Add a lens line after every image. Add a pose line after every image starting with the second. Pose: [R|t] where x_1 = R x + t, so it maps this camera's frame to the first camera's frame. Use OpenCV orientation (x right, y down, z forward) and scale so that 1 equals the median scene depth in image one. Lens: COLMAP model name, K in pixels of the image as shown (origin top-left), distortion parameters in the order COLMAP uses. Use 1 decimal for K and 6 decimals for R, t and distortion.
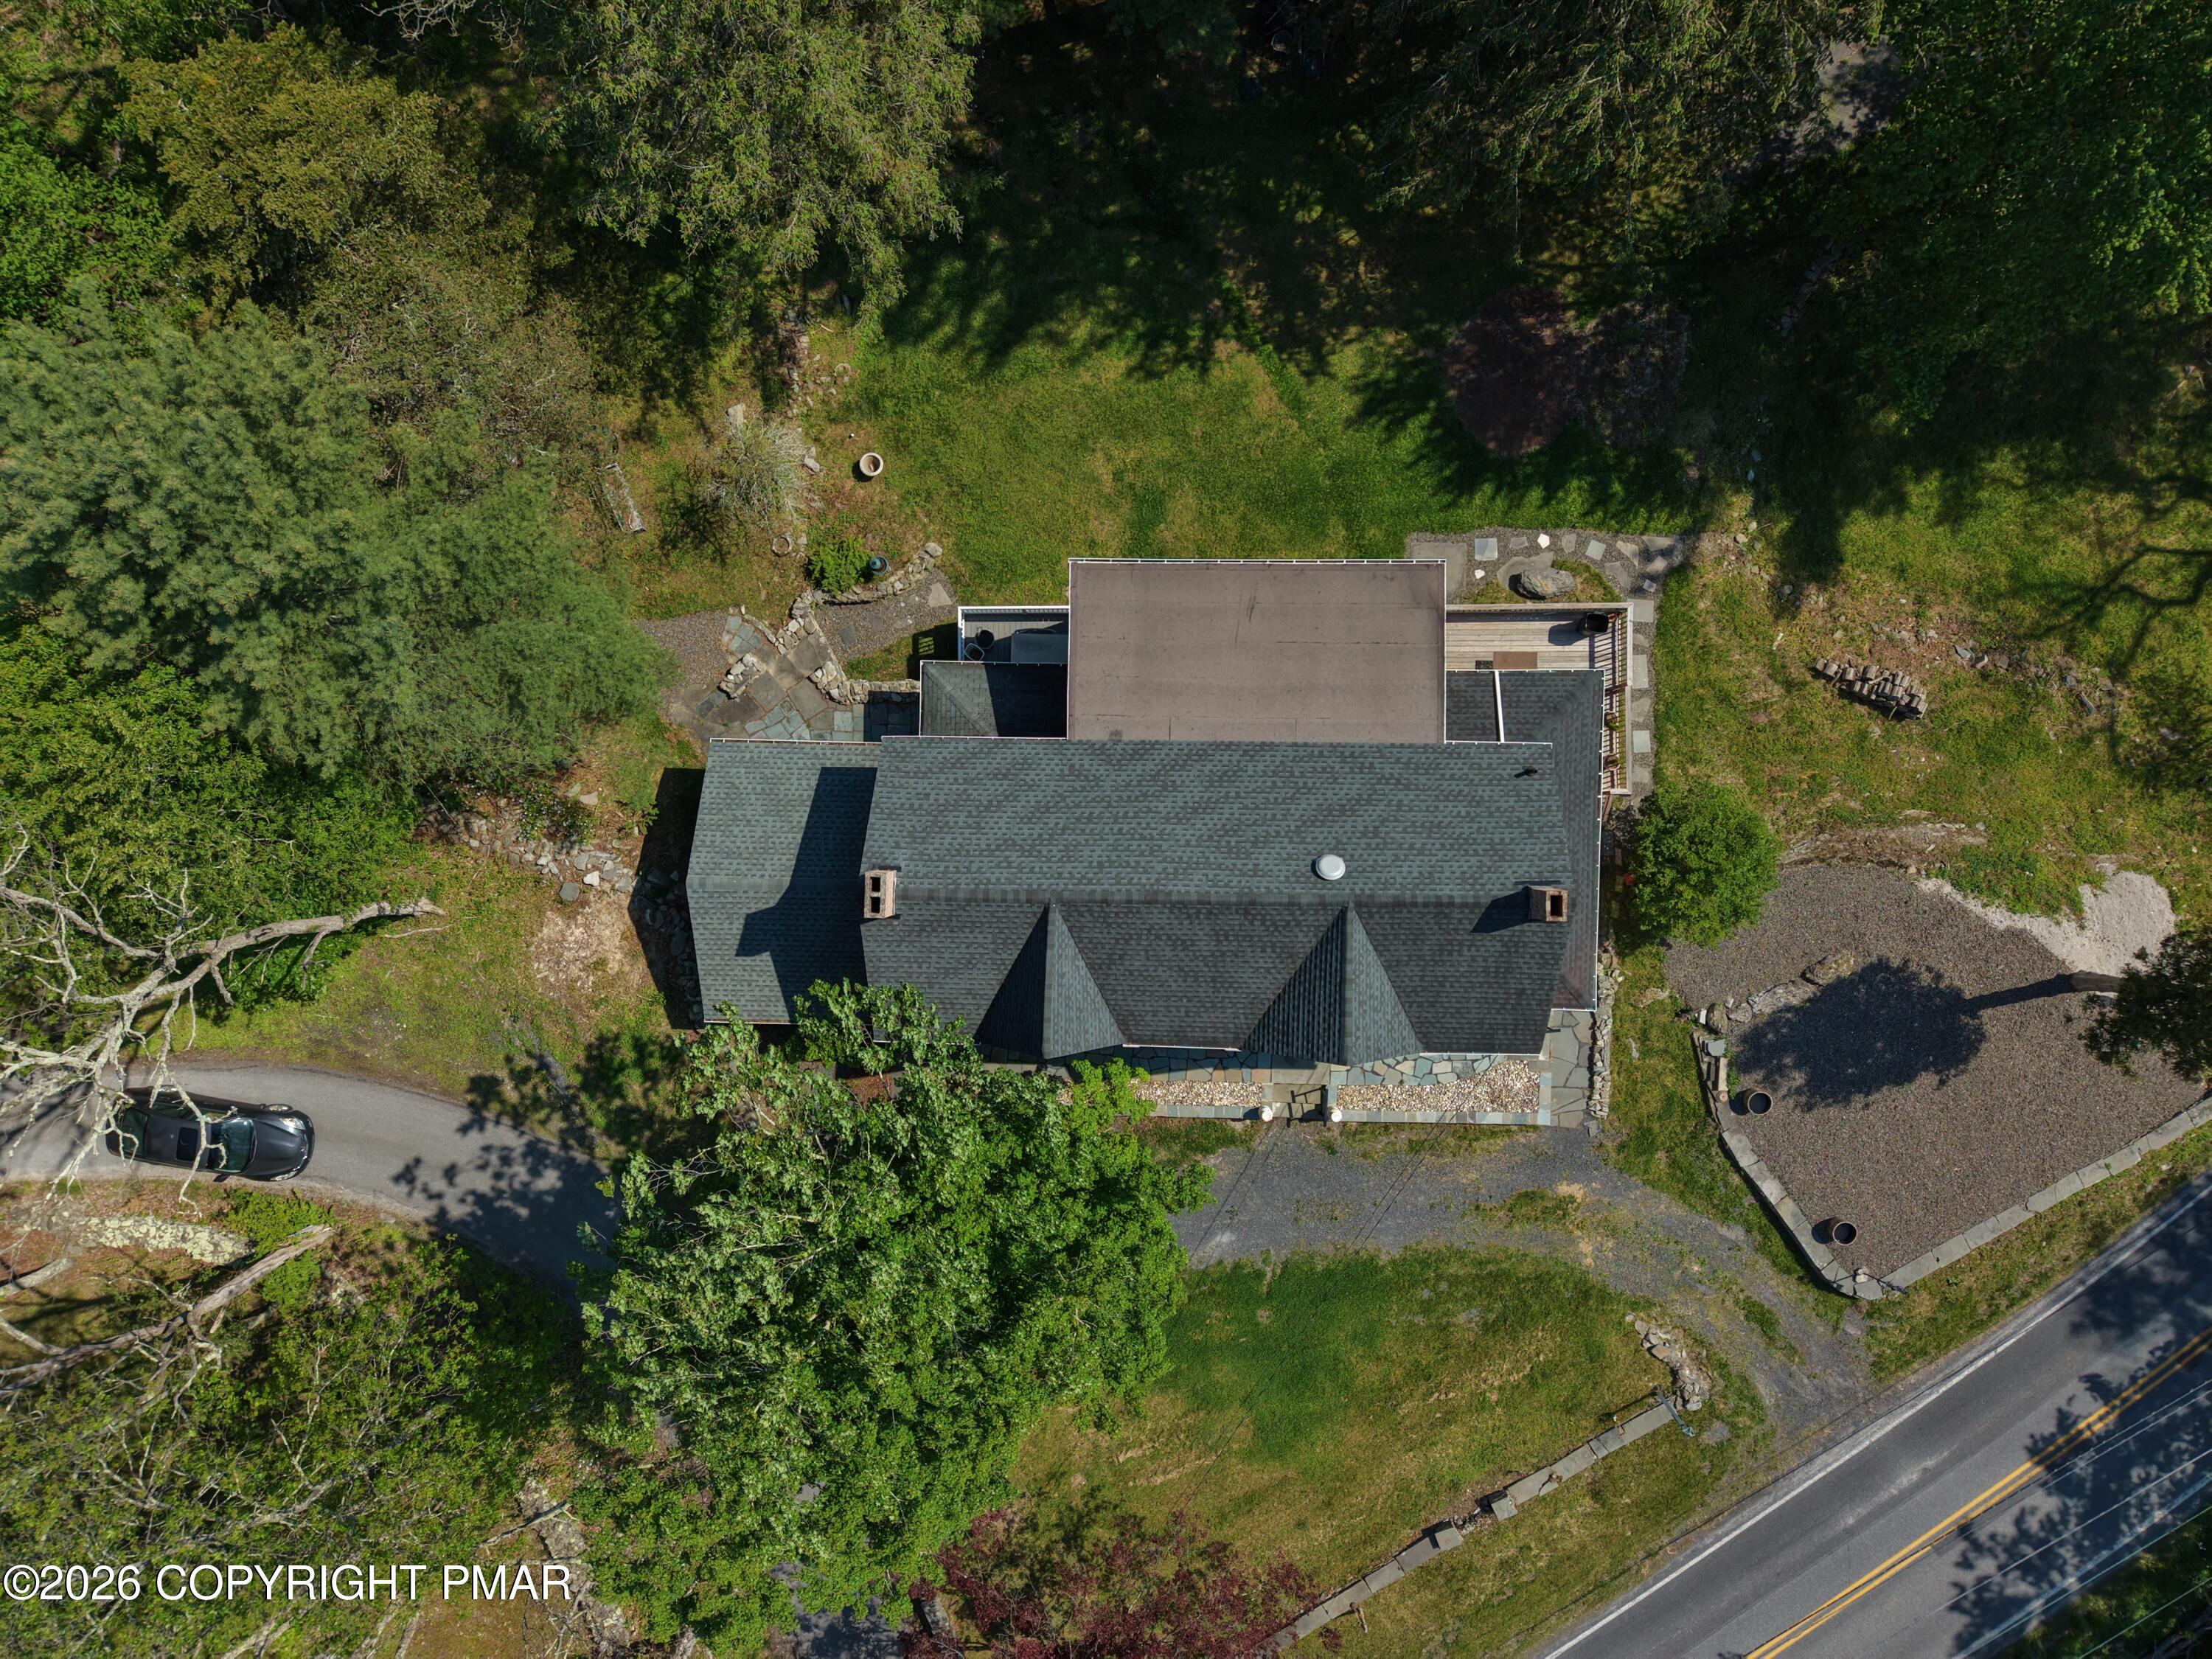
lens RADIAL K [[1485.0, 0, 1095.1], [0, 1485.0, 826.4], [0, 0, 1]] dist [0.002054, -0.002486]
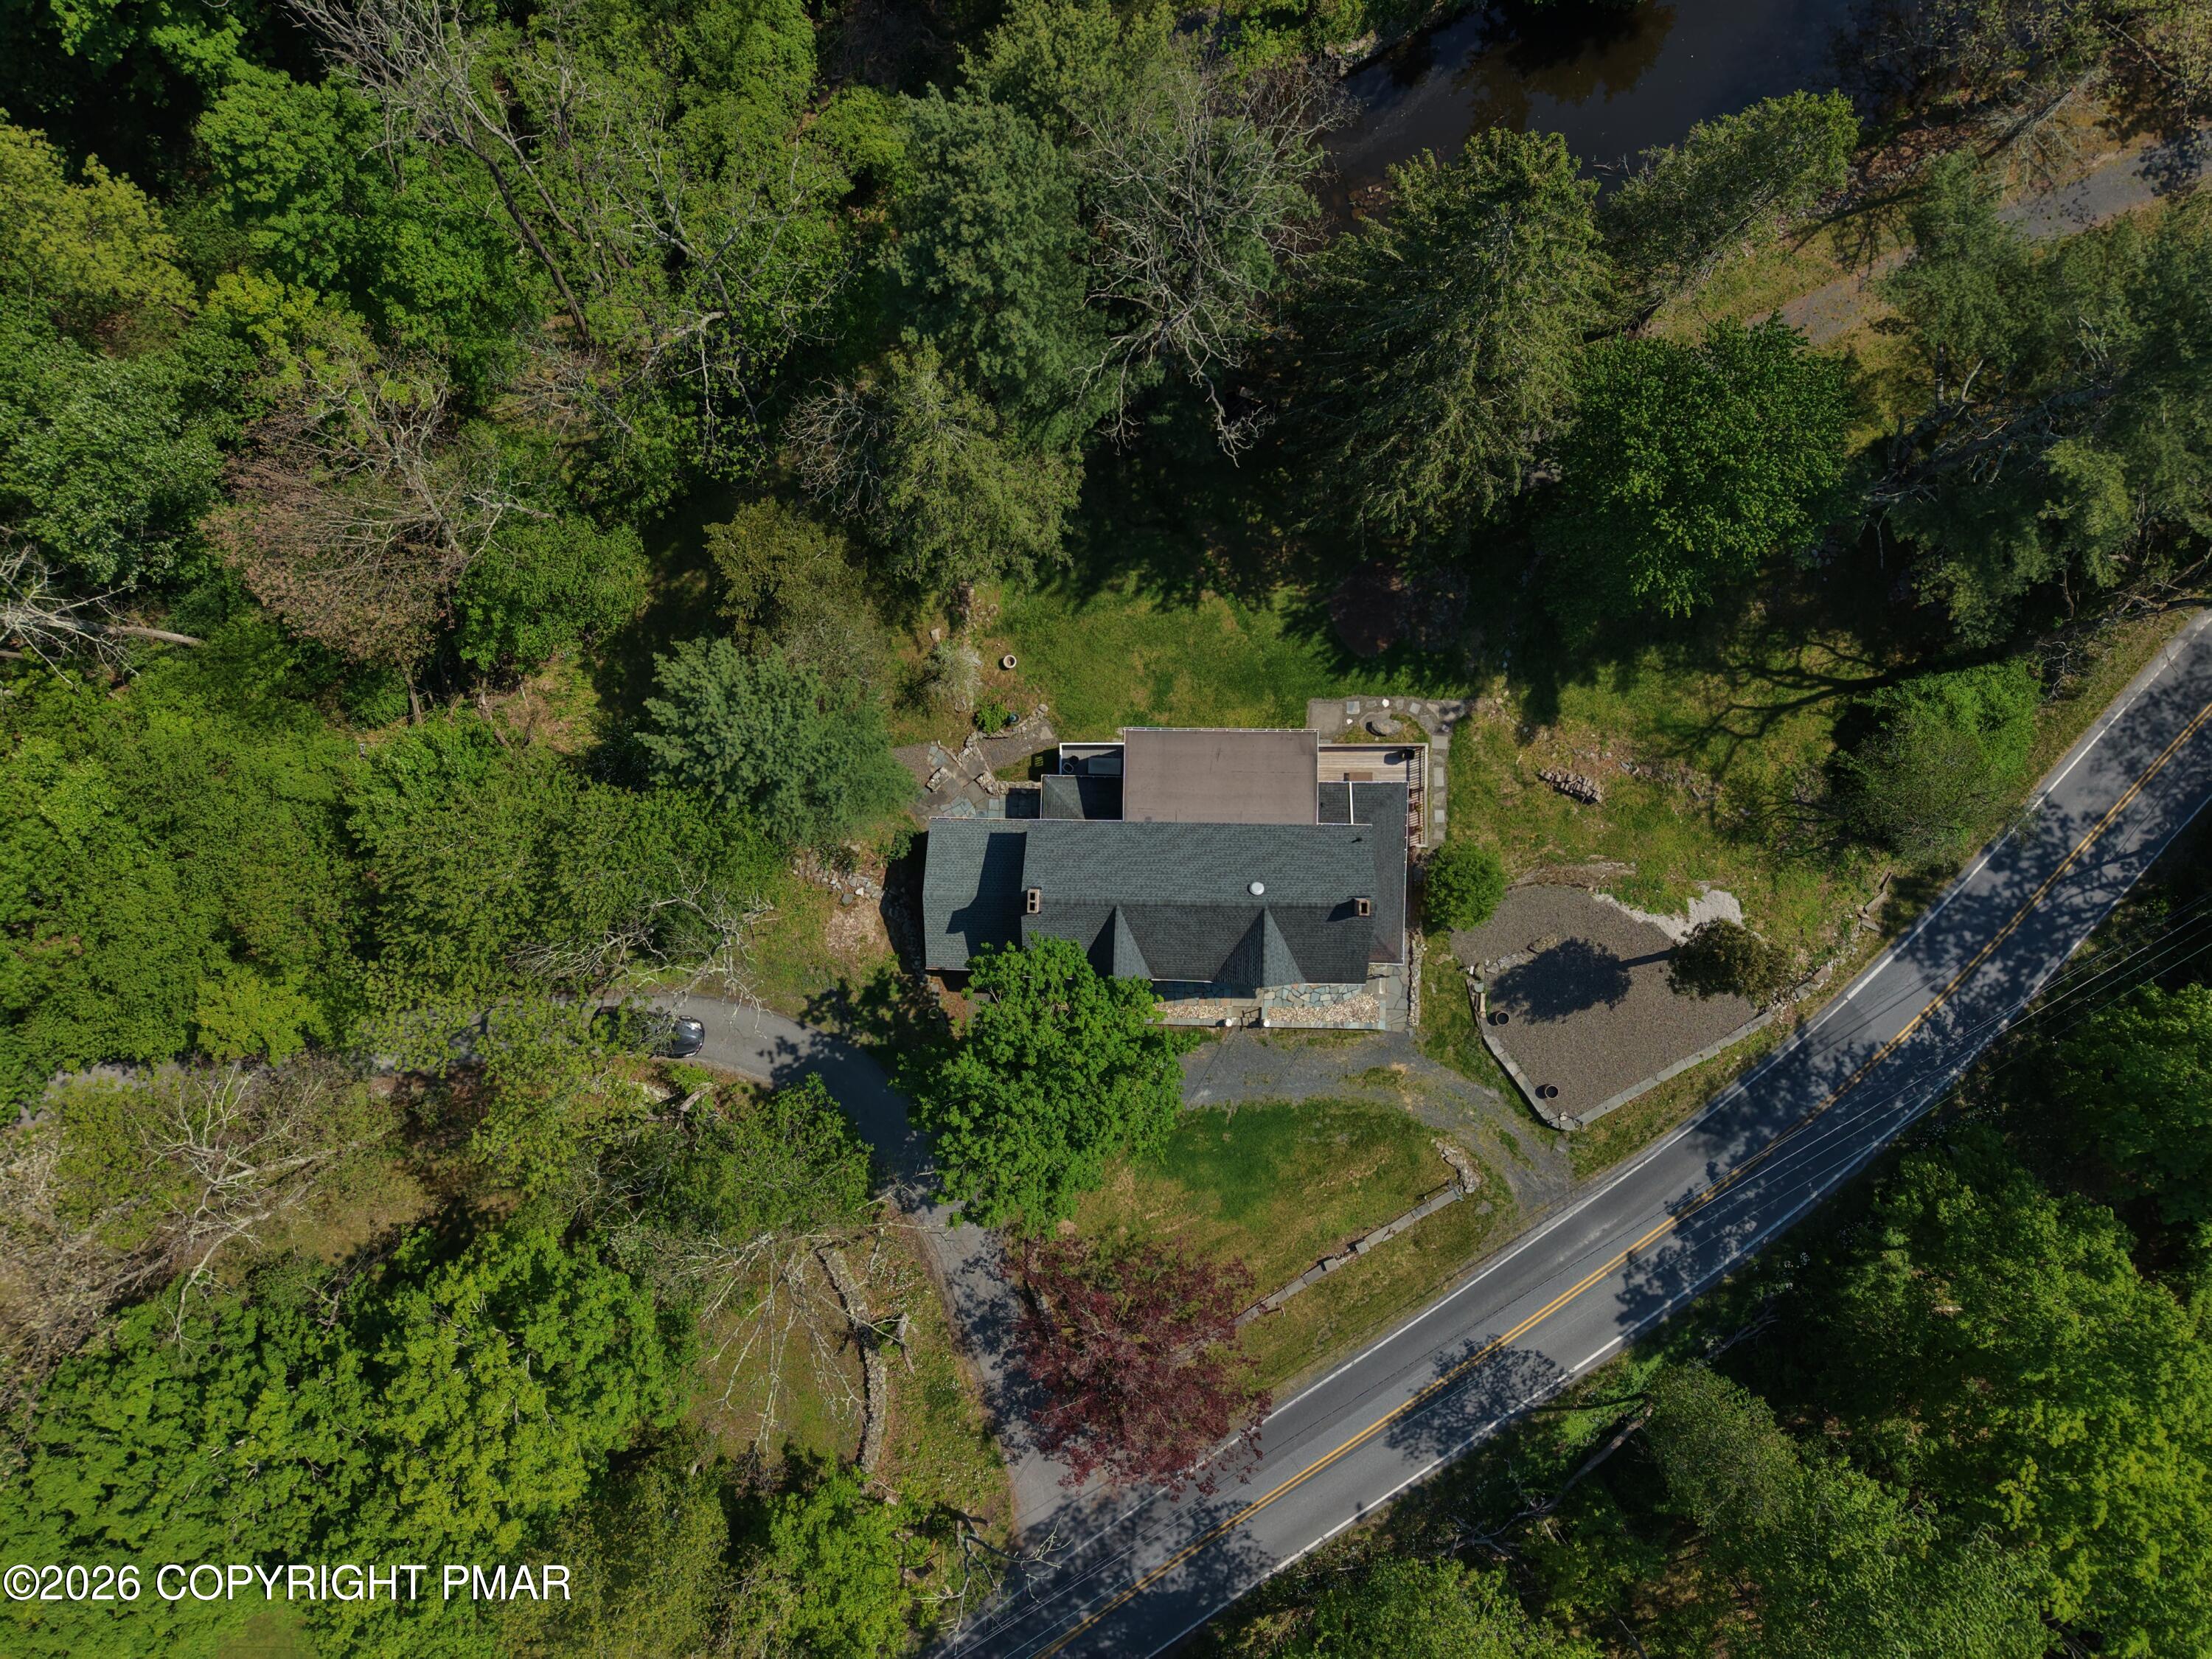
lens RADIAL K [[1509.5, 0, 1094.6], [0, 1509.5, 823.5], [0, 0, 1]] dist [0.030204, 0.003372]
pose [[0.999993, 0.003083, 0.002262, -0.051375], [-0.003077, 0.999992, -0.002474, -0.043178], [-0.002269, 0.002467, 0.999994, -0.822676]]
